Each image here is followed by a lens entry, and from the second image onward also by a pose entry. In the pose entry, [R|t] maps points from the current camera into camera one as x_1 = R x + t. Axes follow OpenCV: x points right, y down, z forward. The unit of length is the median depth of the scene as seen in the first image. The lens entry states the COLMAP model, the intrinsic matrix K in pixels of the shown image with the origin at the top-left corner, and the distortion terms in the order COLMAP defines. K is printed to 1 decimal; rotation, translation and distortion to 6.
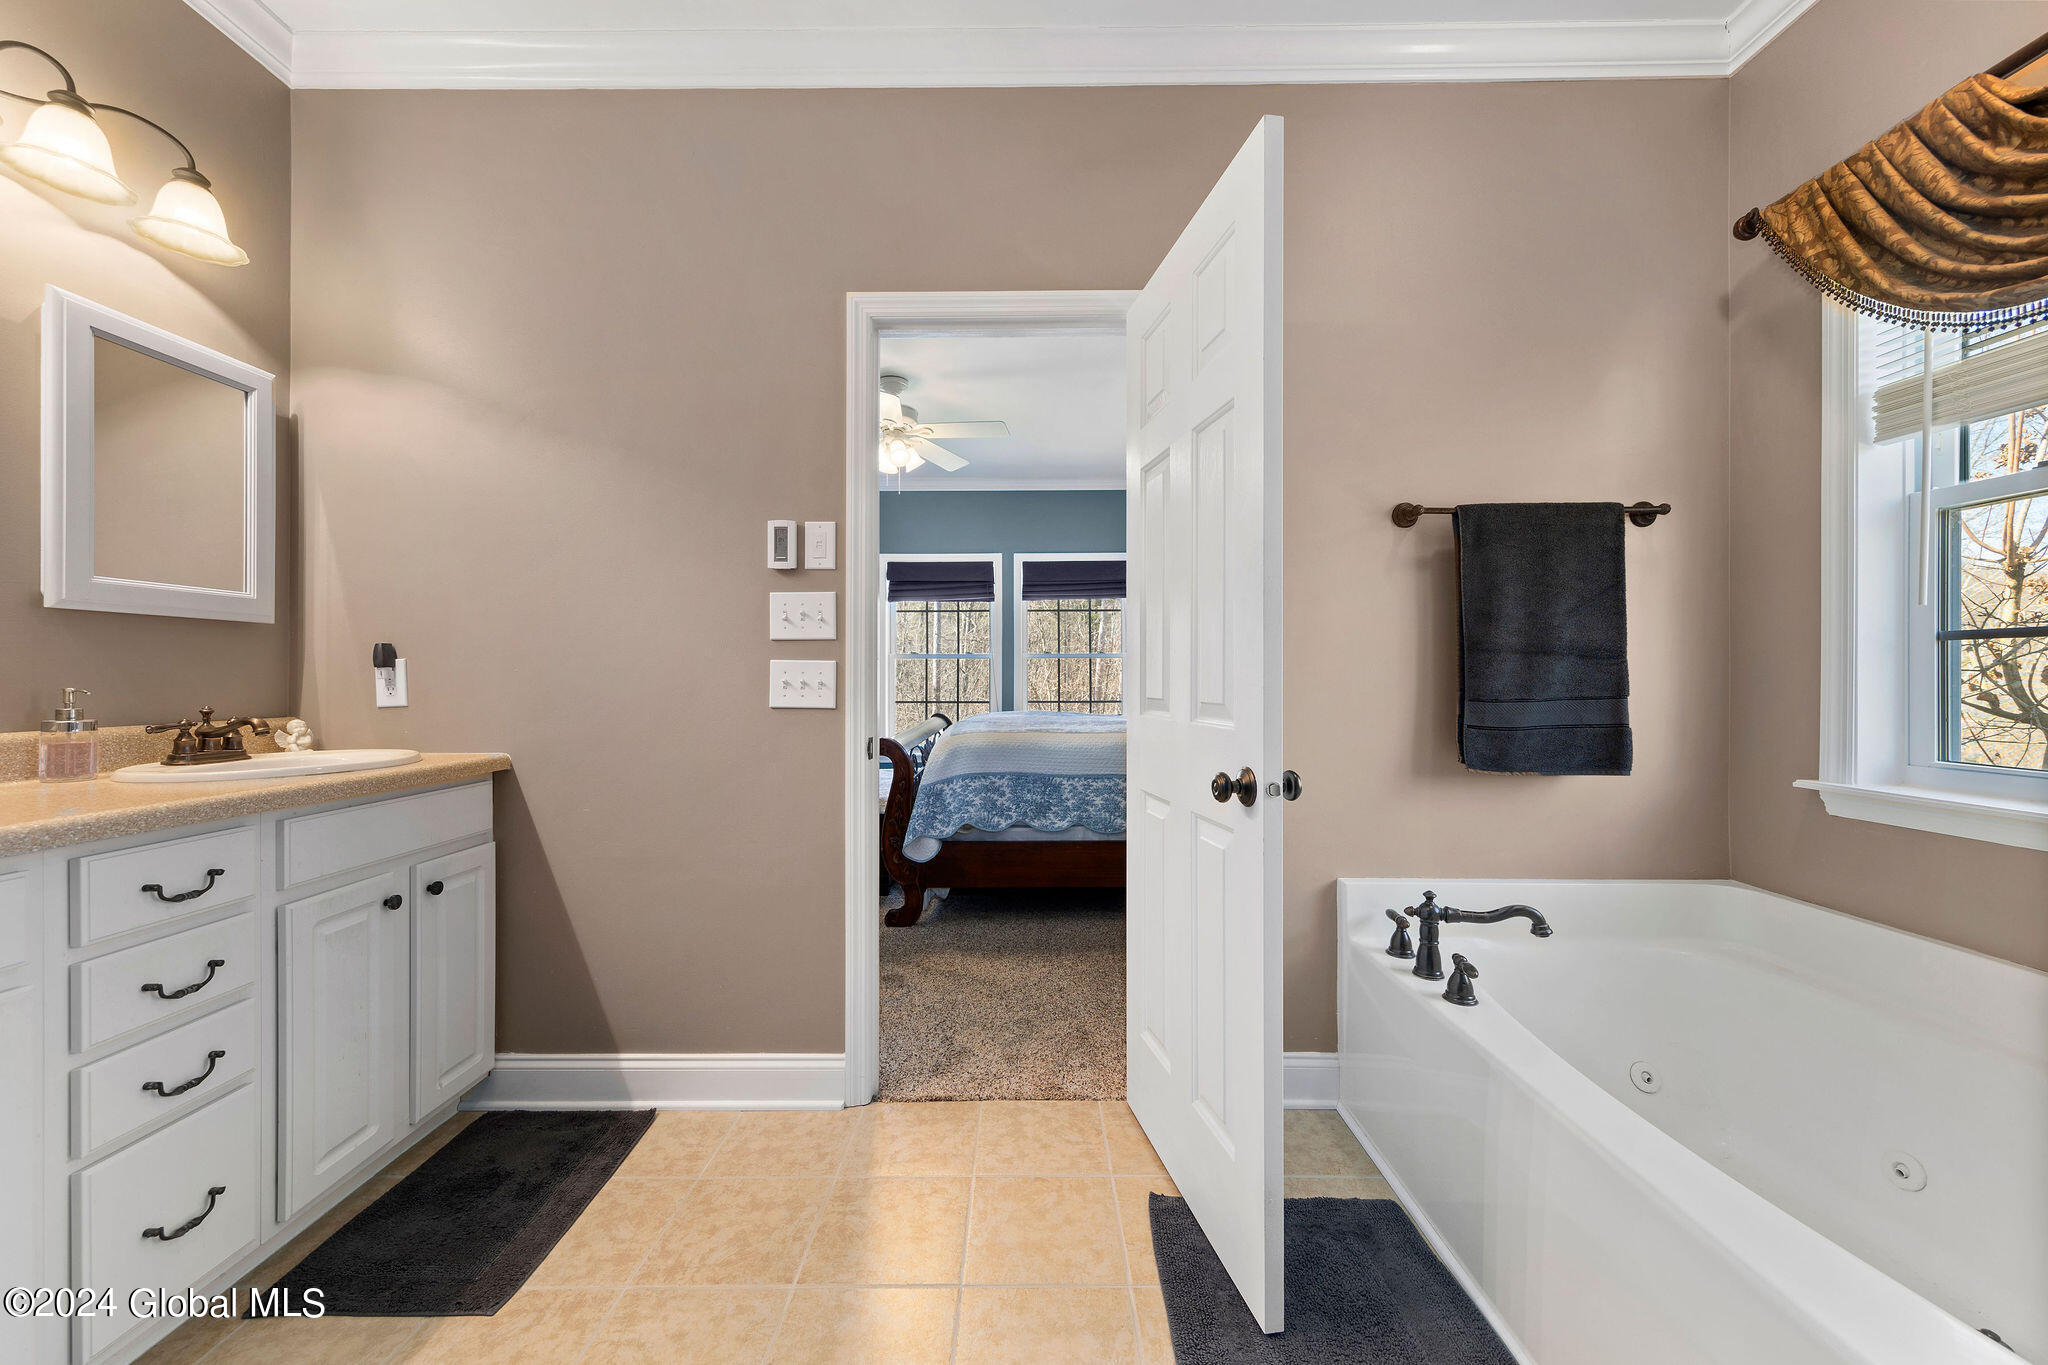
lens RADIAL K [[758.8, 0, 1018.5], [0, 758.8, 677.9], [0, 0, 1]] dist [0.007914, -0.000138]
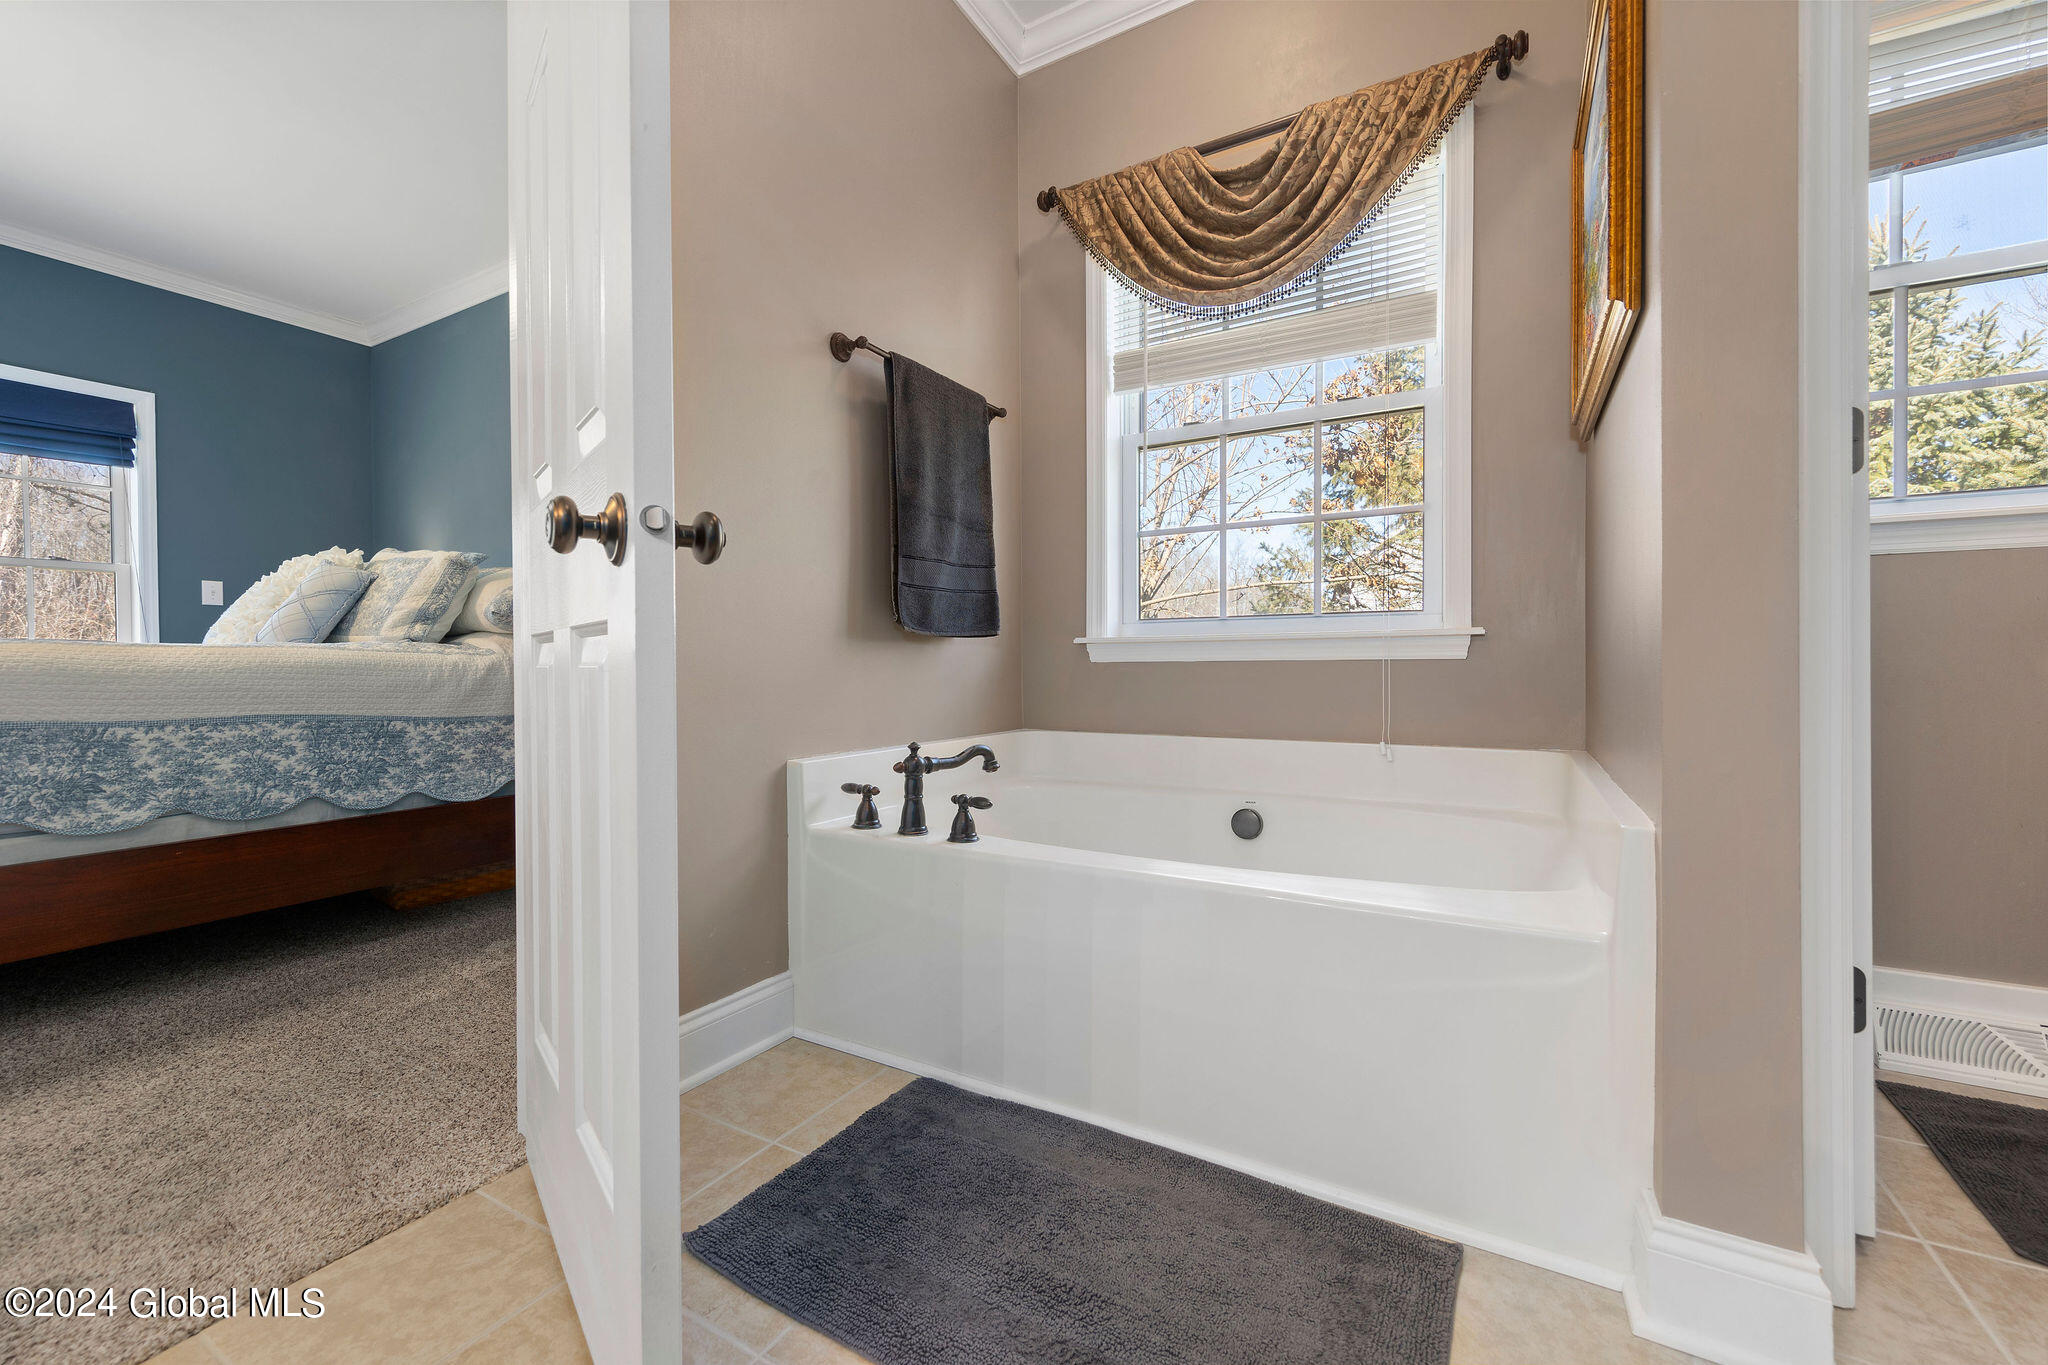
lens RADIAL K [[829.7, 0, 1016.7], [0, 829.7, 670.3], [0, 0, 1]] dist [0.008880, -0.000013]
pose [[0.500502, -0.005237, 0.865719, -0.271963], [0.003737, 0.999985, 0.003889, 0.185717], [-0.865727, 0.001289, 0.500514, 0.377833]]
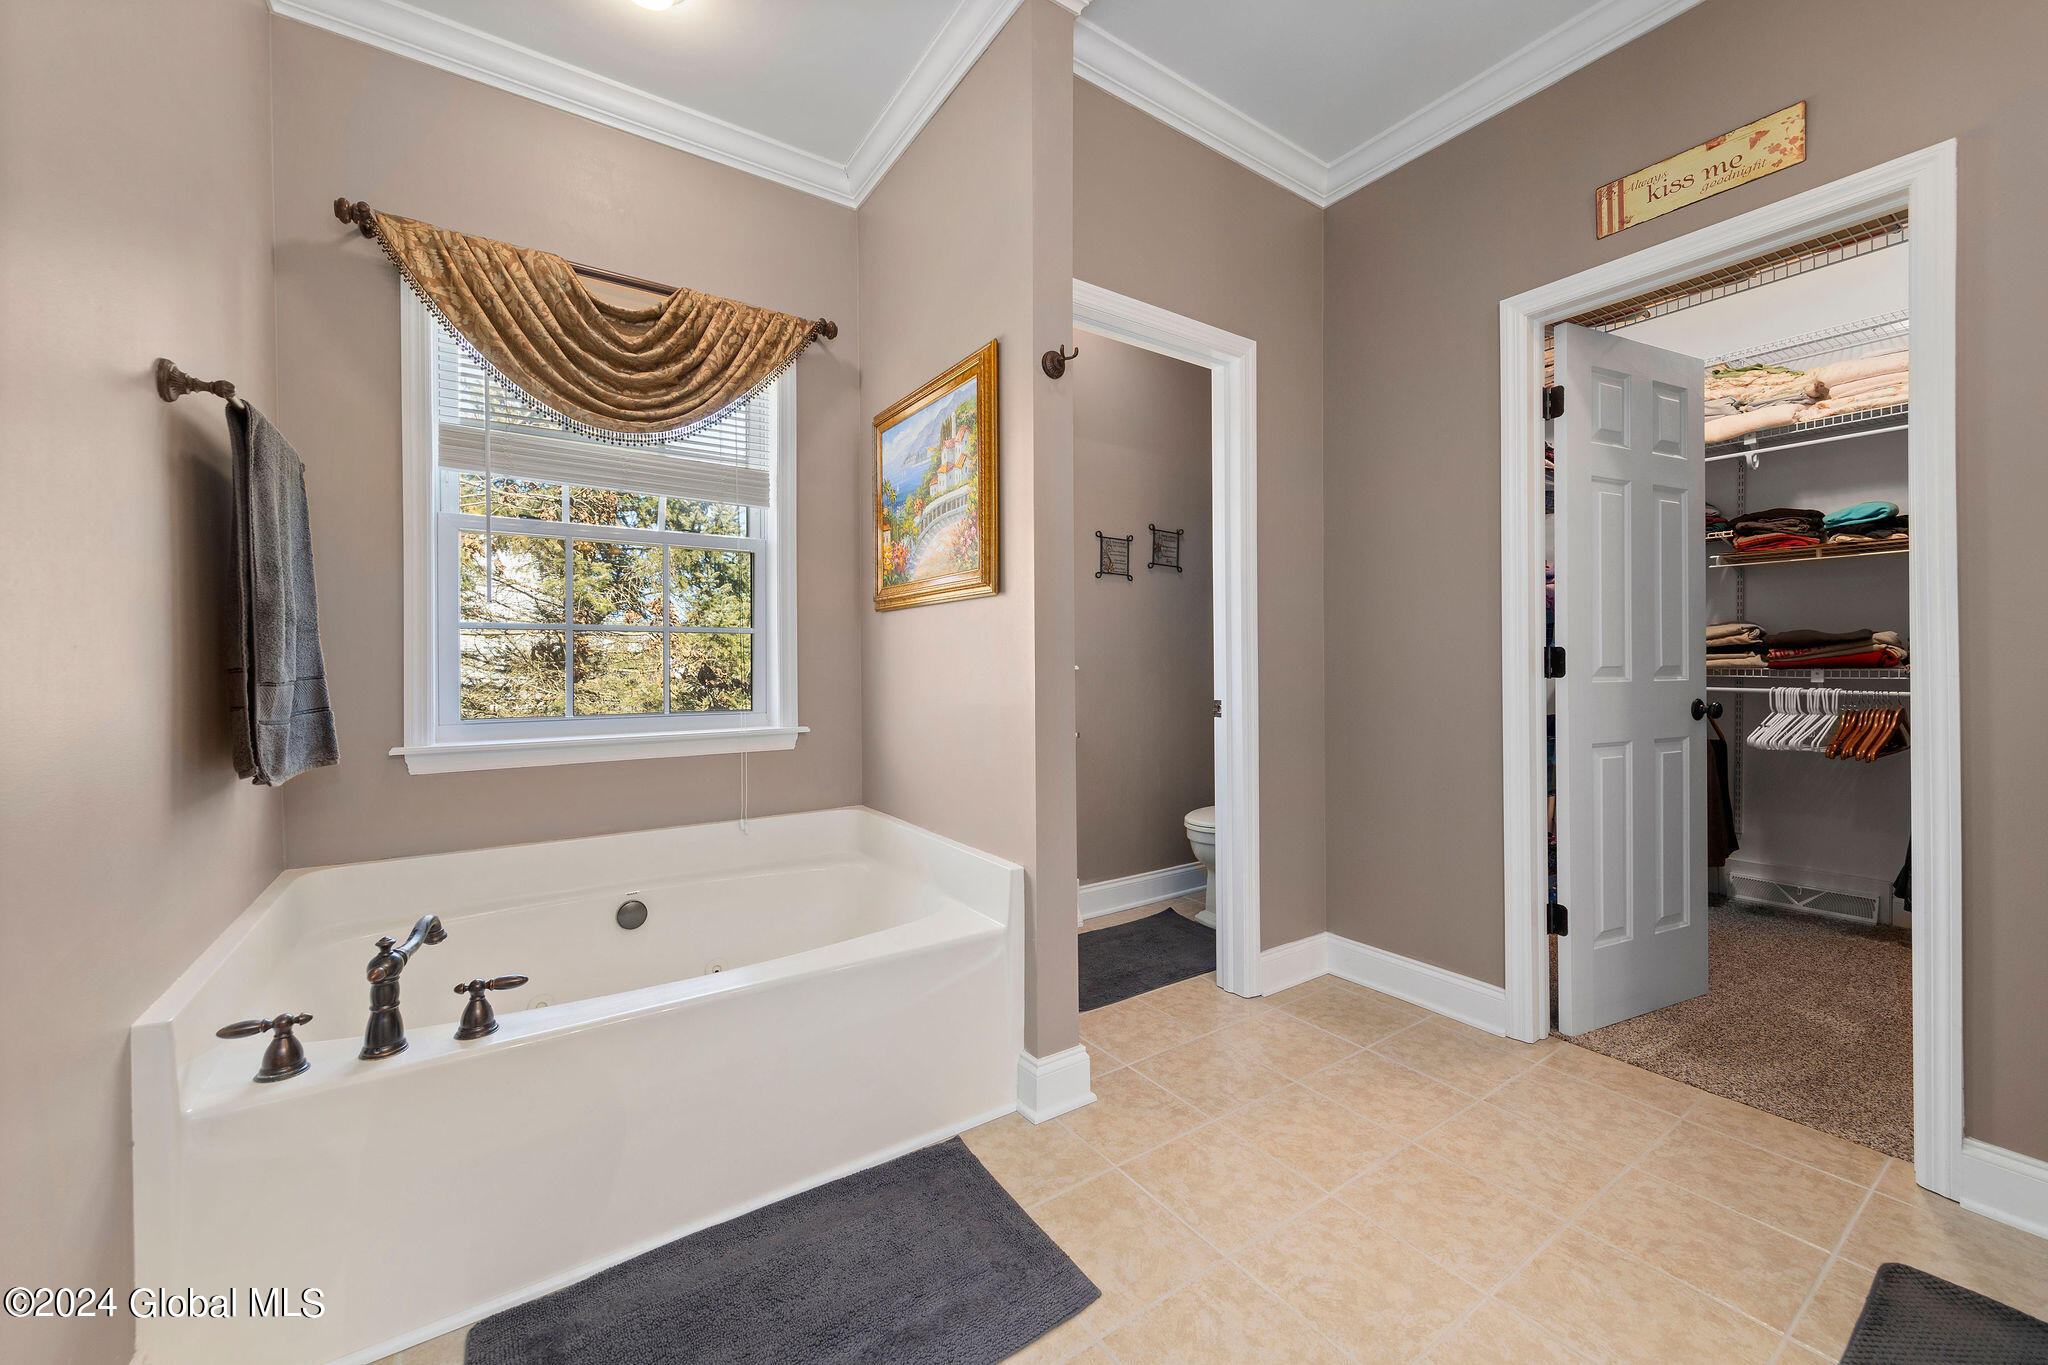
lens RADIAL K [[795.3, 0, 1017.0], [0, 795.3, 668.2], [0, 0, 1]] dist [-0.000457, 0.000104]
pose [[-0.567870, -0.003329, 0.823111, -0.443242], [0.005420, 0.999955, 0.007784, 0.014144], [-0.823100, 0.008881, -0.567827, 0.918839]]
